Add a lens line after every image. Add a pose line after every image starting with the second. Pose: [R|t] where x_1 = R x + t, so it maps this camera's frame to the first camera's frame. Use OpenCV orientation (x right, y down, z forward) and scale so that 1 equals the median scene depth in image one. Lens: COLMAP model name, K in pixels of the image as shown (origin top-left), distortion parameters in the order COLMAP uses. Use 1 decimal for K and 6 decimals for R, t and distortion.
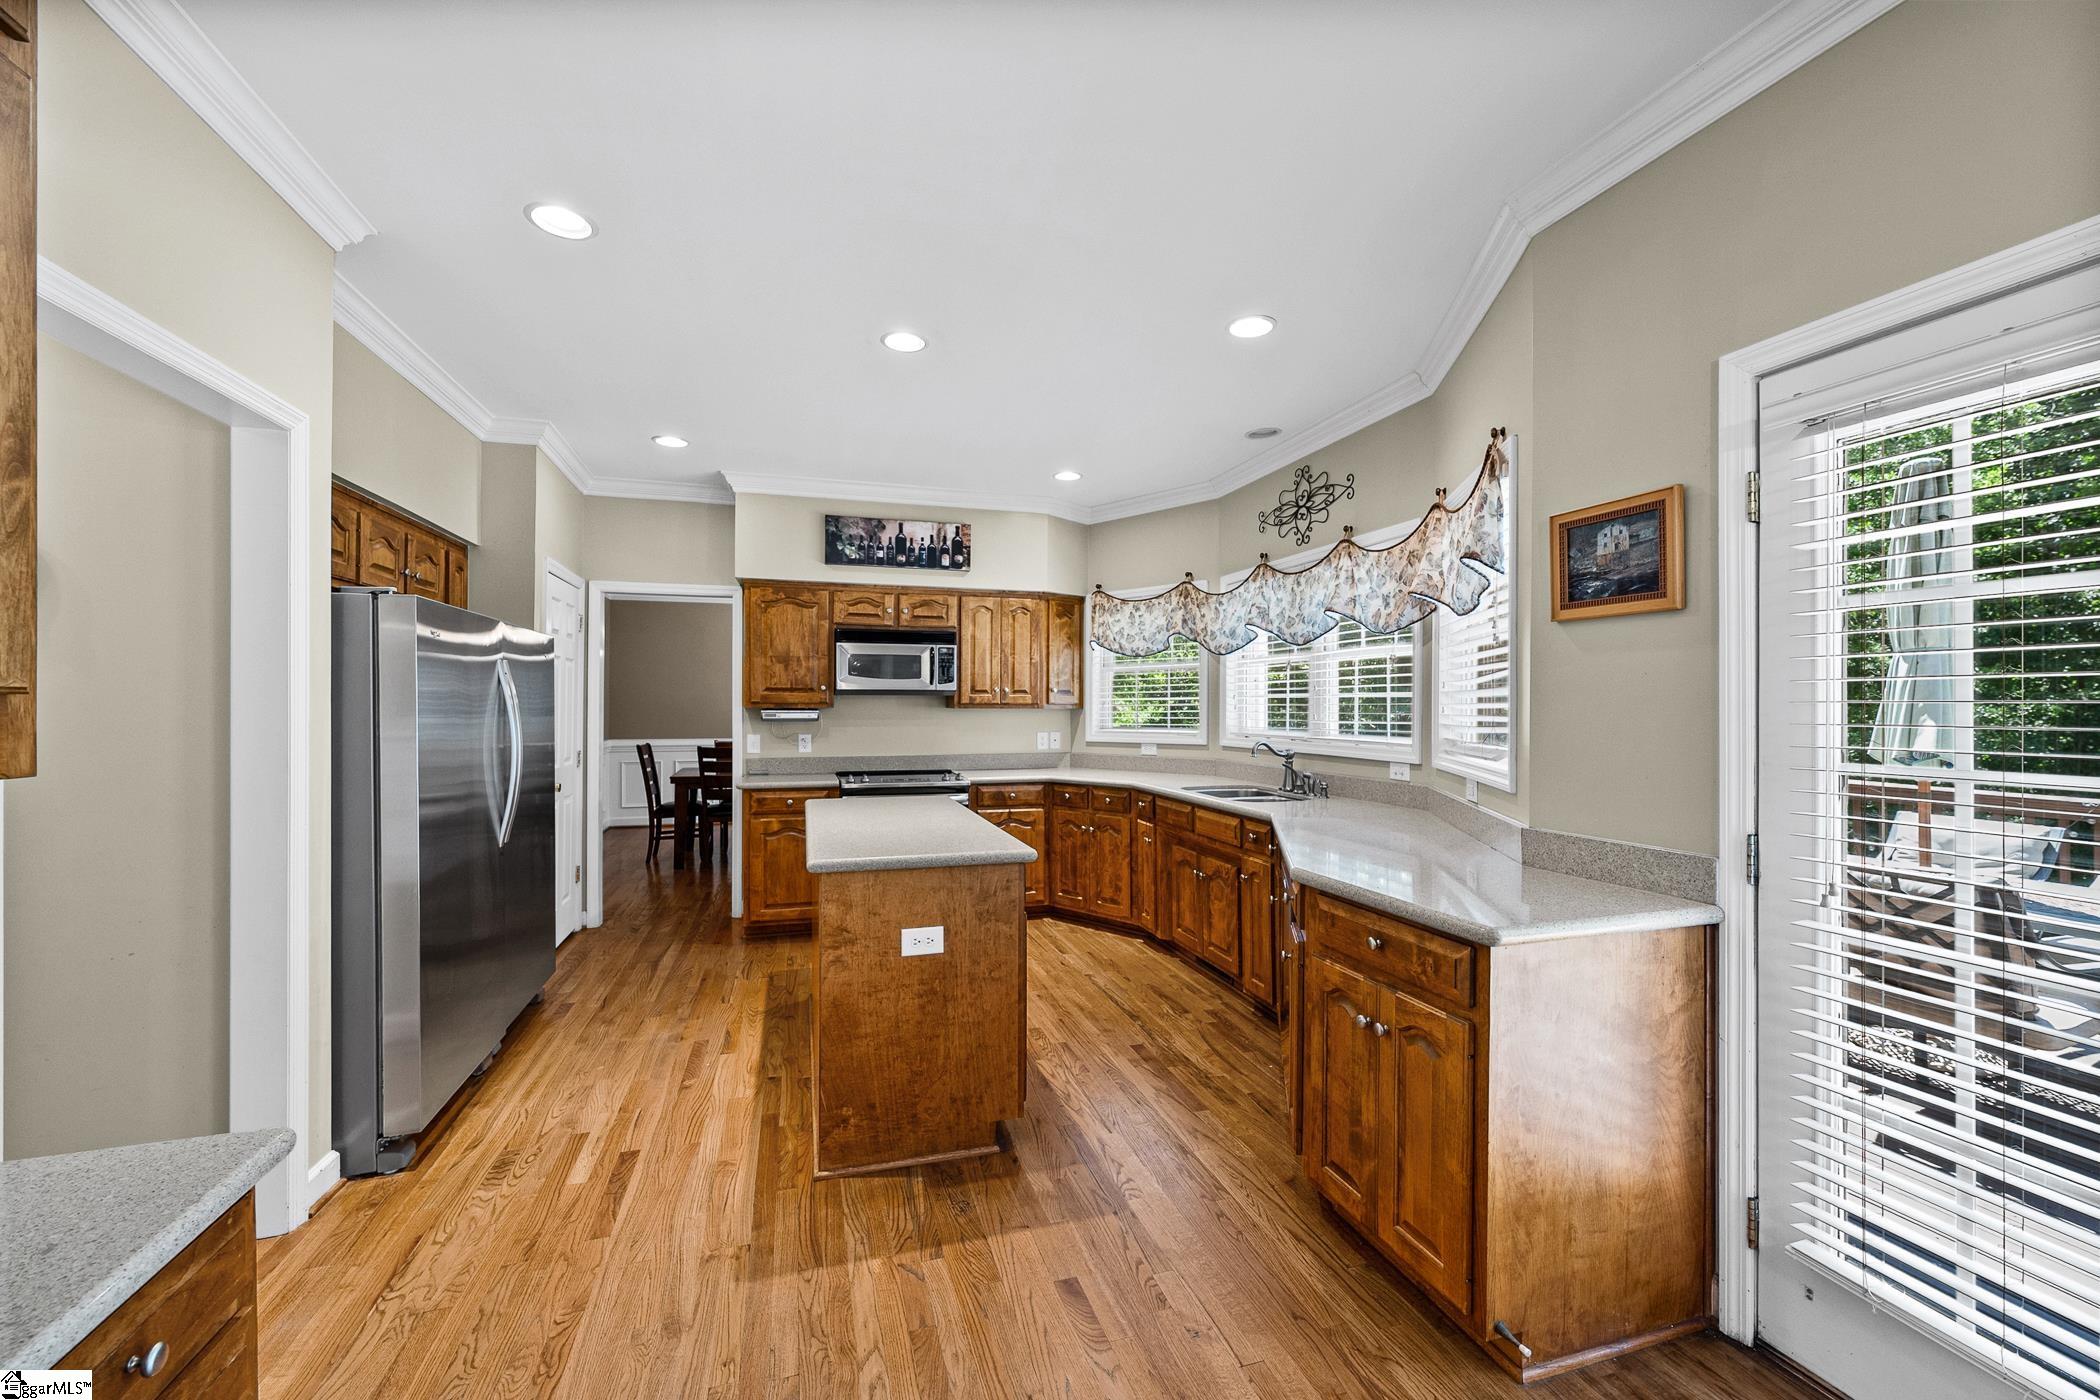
lens RADIAL K [[837.7, 0, 1050.0], [0, 837.7, 703.1], [0, 0, 1]] dist [-0.002500, 0.000374]
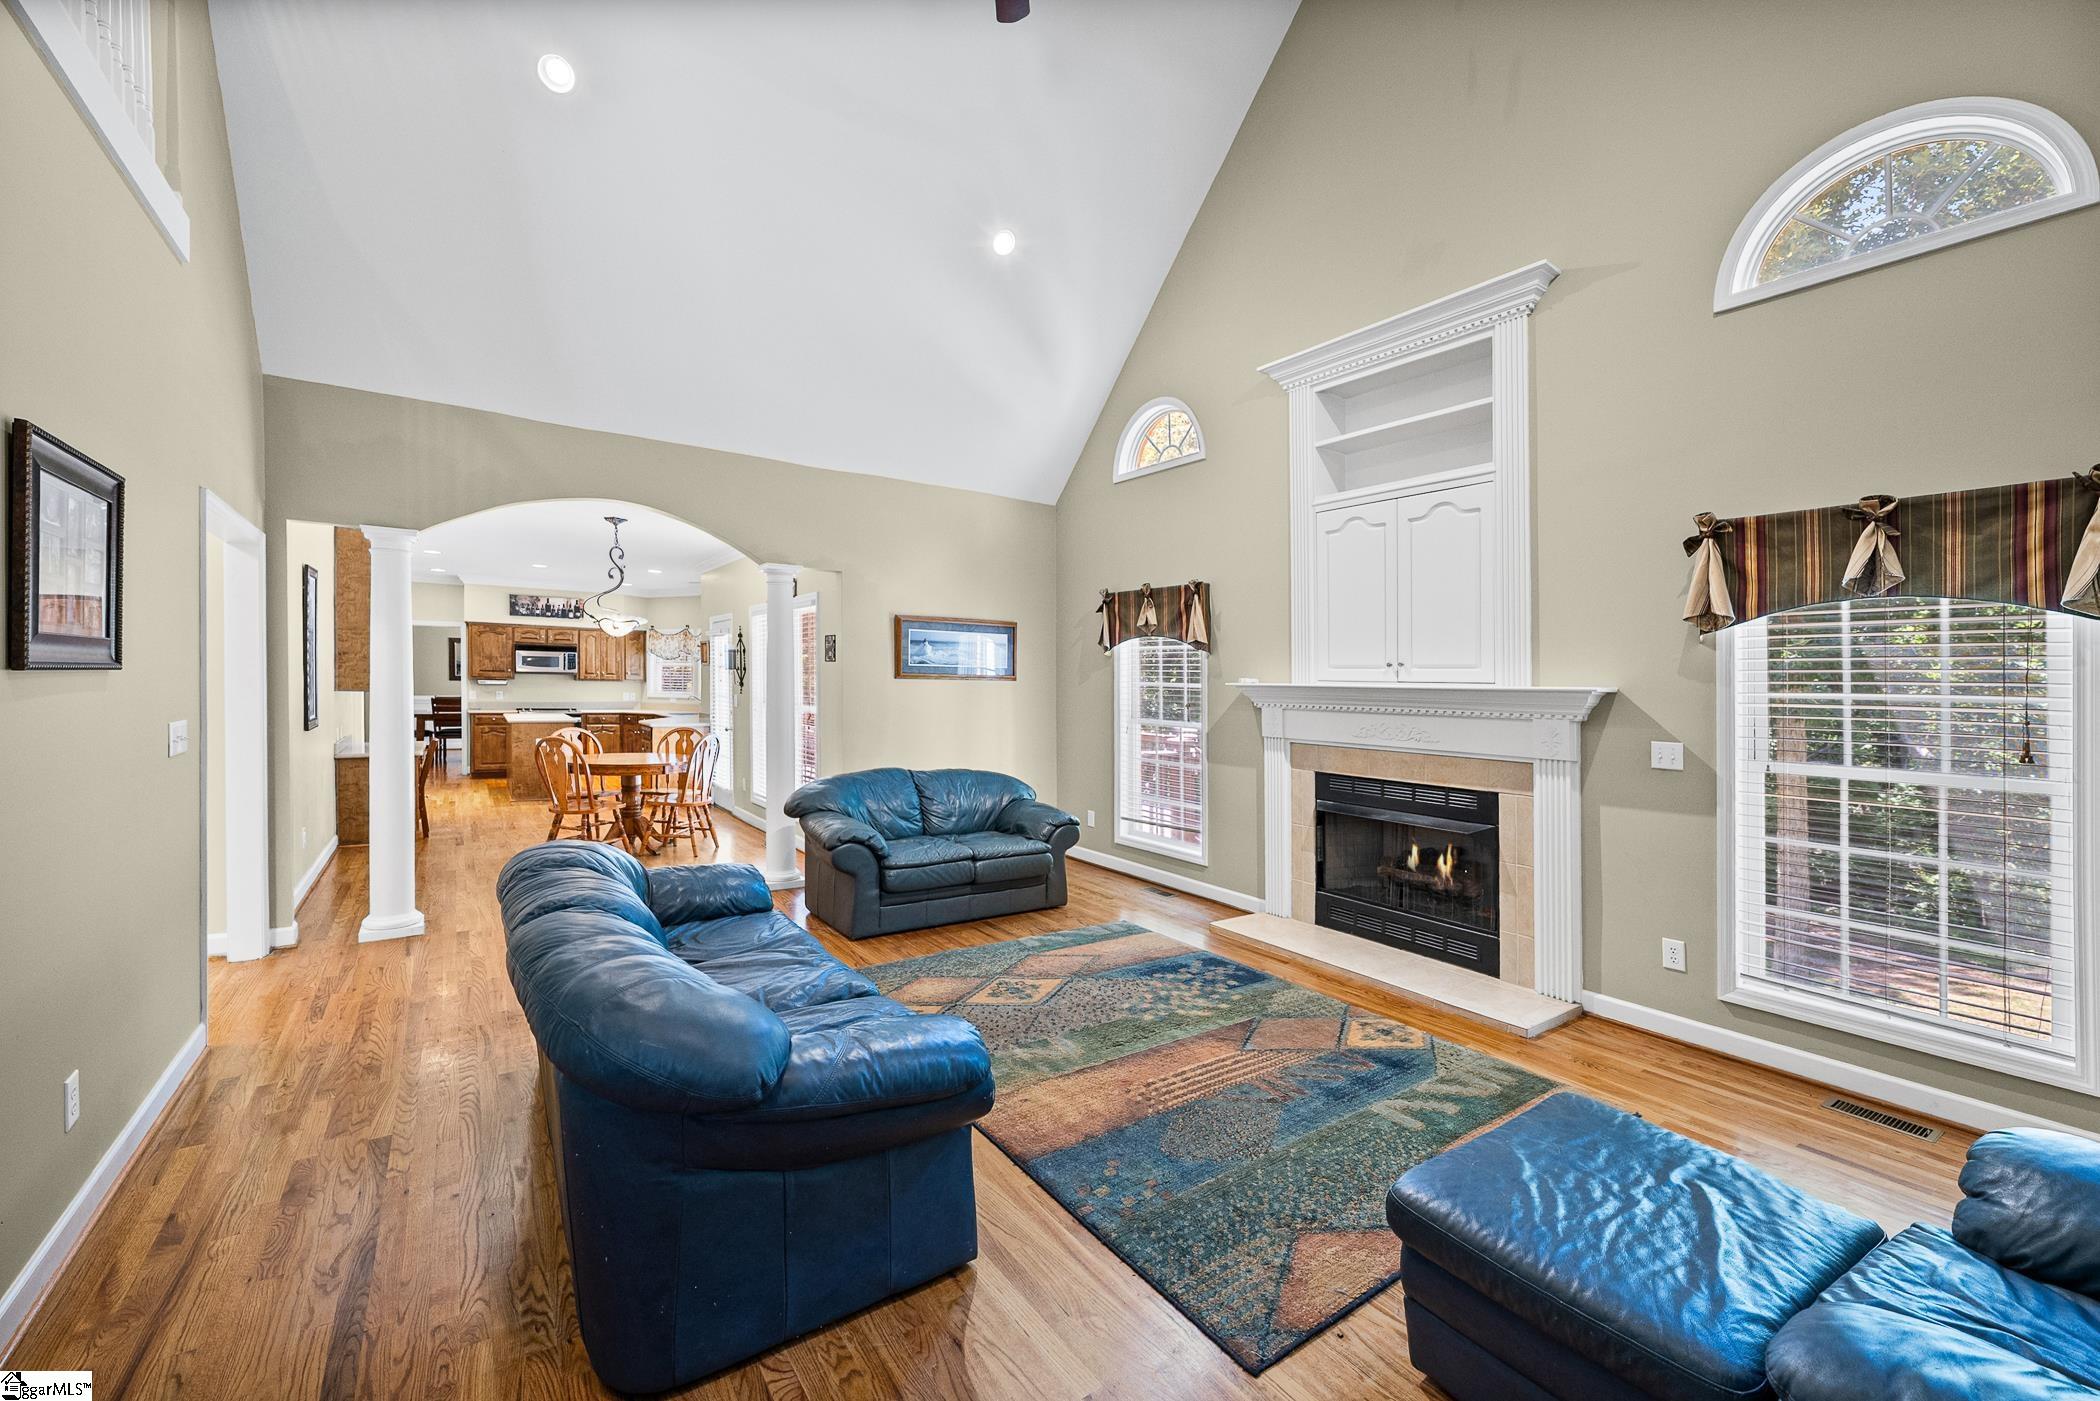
lens RADIAL K [[837.7, 0, 1046.4], [0, 837.7, 723.1], [0, 0, 1]] dist [-0.002500, 0.000374]
pose [[0.951457, 0.002847, 0.307770, 0.412502], [-0.020407, 0.998340, 0.053852, -0.028157], [-0.307106, -0.057519, 0.949936, -1.596533]]
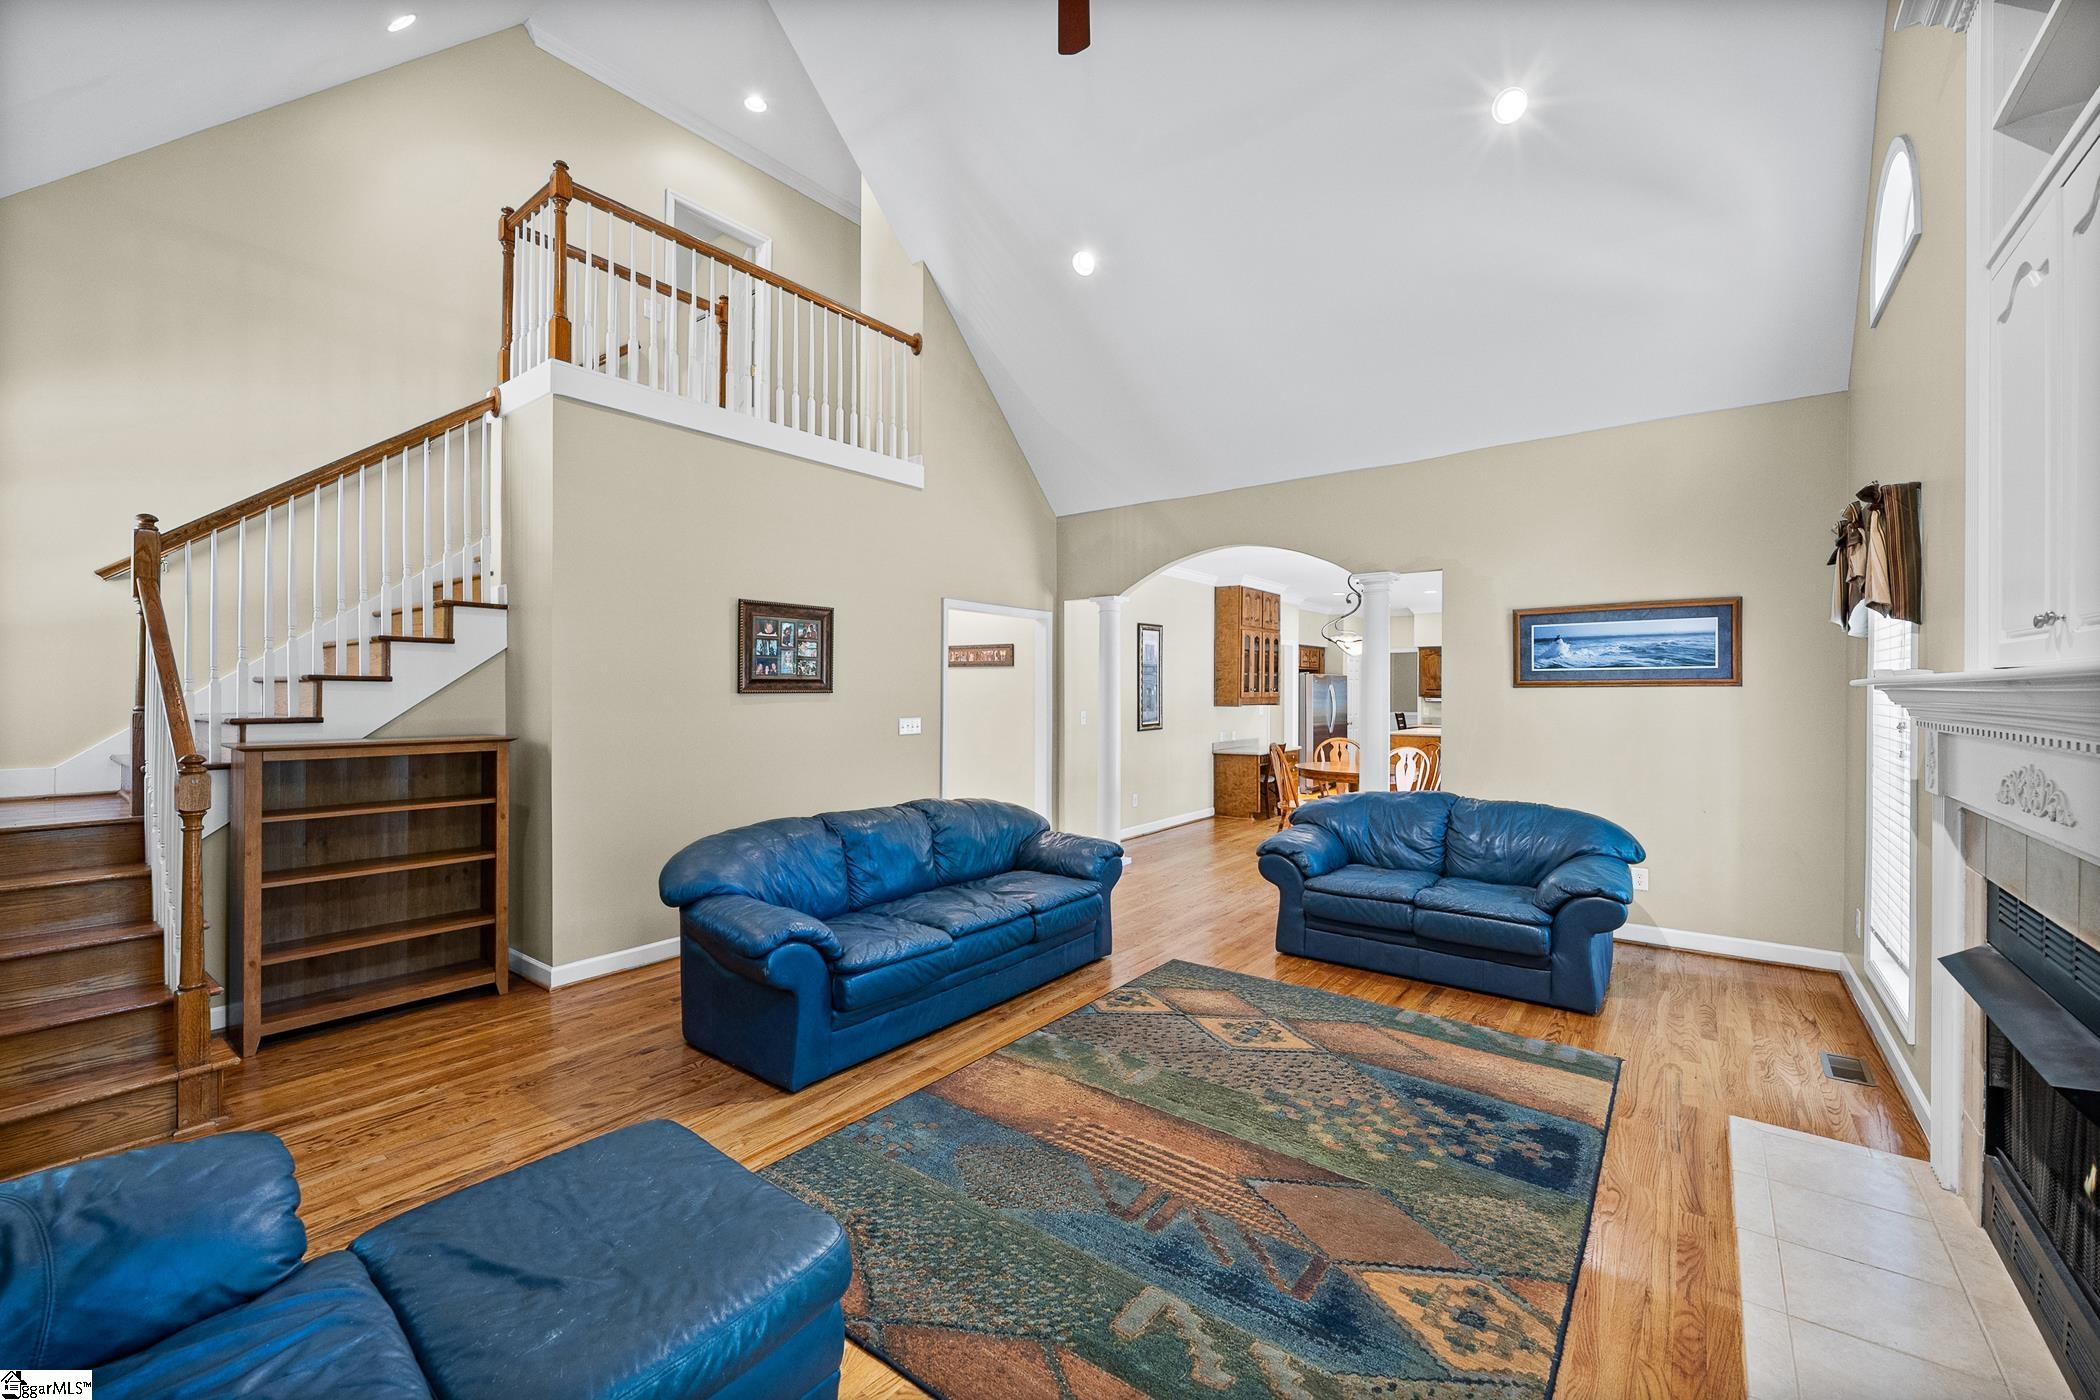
lens RADIAL K [[837.7, 0, 1047.8], [0, 837.7, 744.1], [0, 0, 1]] dist [-0.002500, 0.000374]
pose [[0.586172, 0.048700, -0.808721, 1.041063], [0.007136, 0.997843, 0.065260, -0.024993], [0.810155, -0.044025, 0.584560, -1.410682]]
